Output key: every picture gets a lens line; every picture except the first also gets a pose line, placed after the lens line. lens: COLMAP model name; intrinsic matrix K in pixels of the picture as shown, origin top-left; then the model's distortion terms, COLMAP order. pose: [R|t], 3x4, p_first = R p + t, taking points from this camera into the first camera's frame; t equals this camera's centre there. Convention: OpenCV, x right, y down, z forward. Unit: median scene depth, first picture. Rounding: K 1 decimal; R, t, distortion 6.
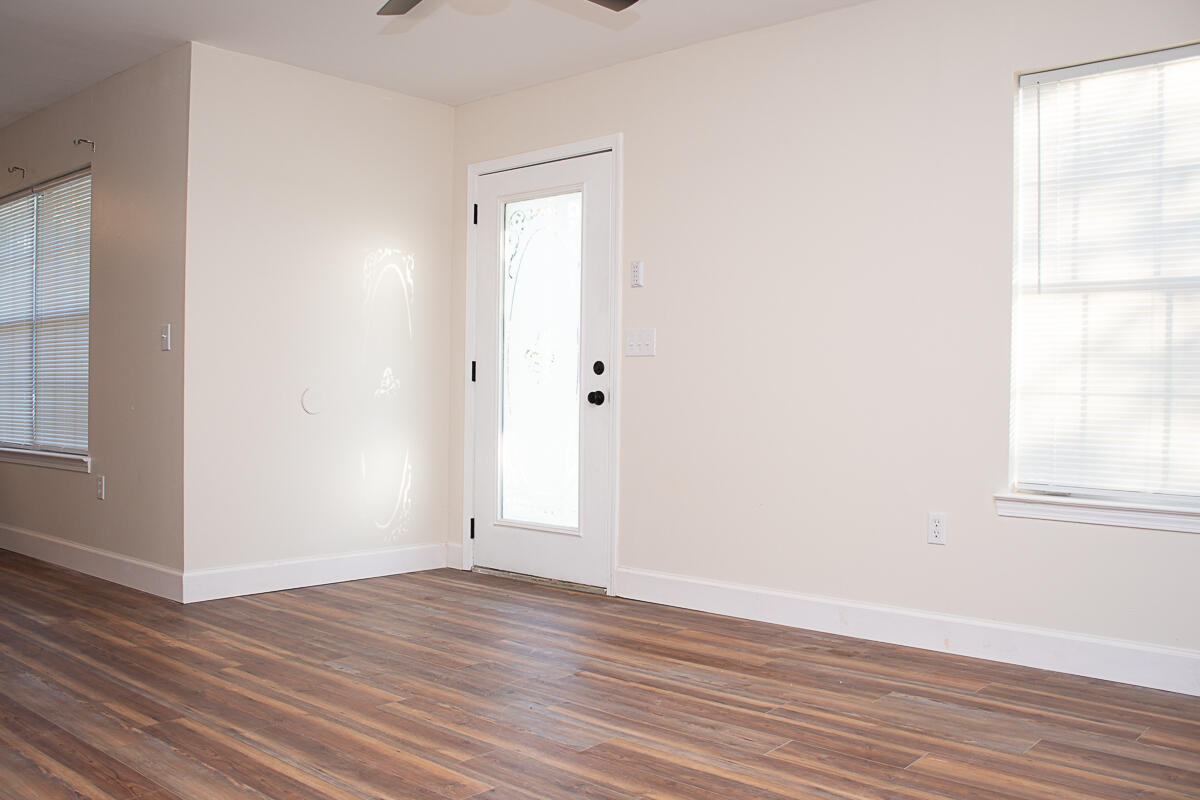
lens RADIAL K [[1098.2, 0, 571.8], [0, 1098.2, 399.8], [0, 0, 1]] dist [-0.131876, 0.123126]
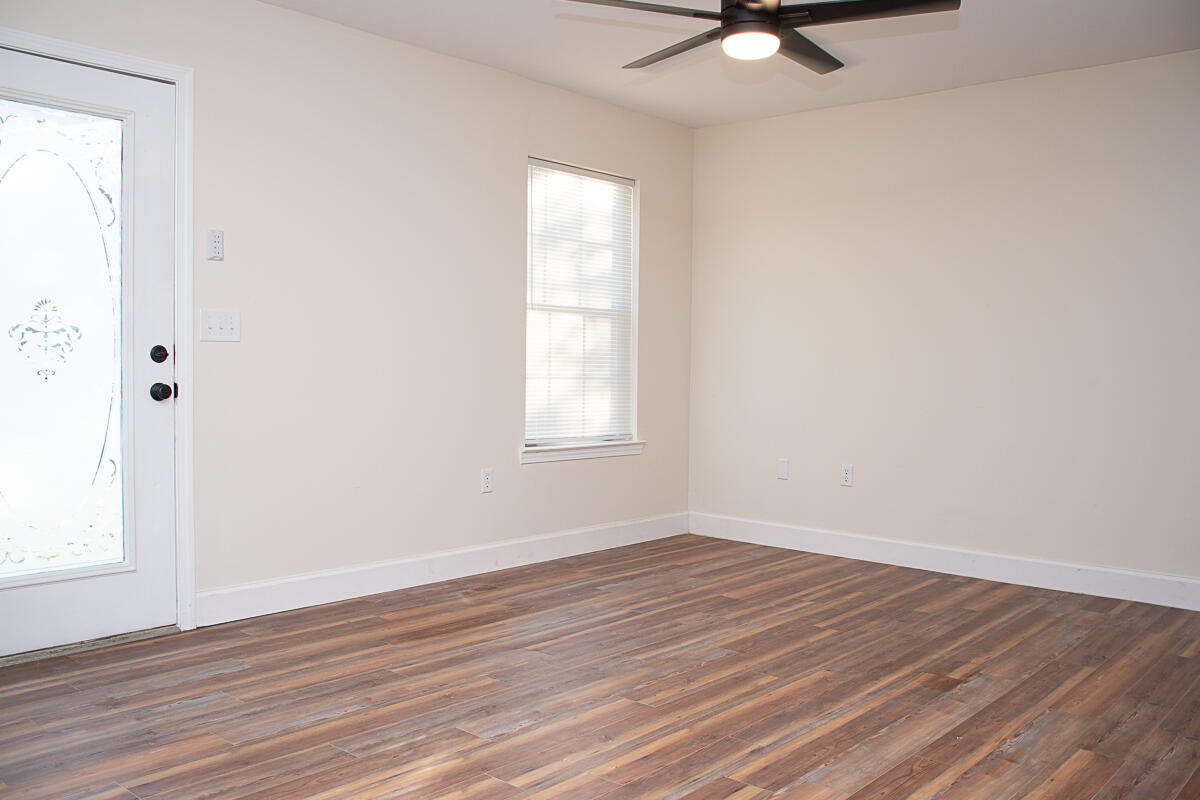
lens RADIAL K [[1098.2, 0, 571.8], [0, 1098.2, 399.8], [0, 0, 1]] dist [-0.131876, 0.123126]
pose [[-0.050189, -0.047272, 0.997620, -1.141866], [-0.004479, 0.998880, 0.047106, -0.050125], [-0.998730, -0.002104, -0.050344, 1.093949]]
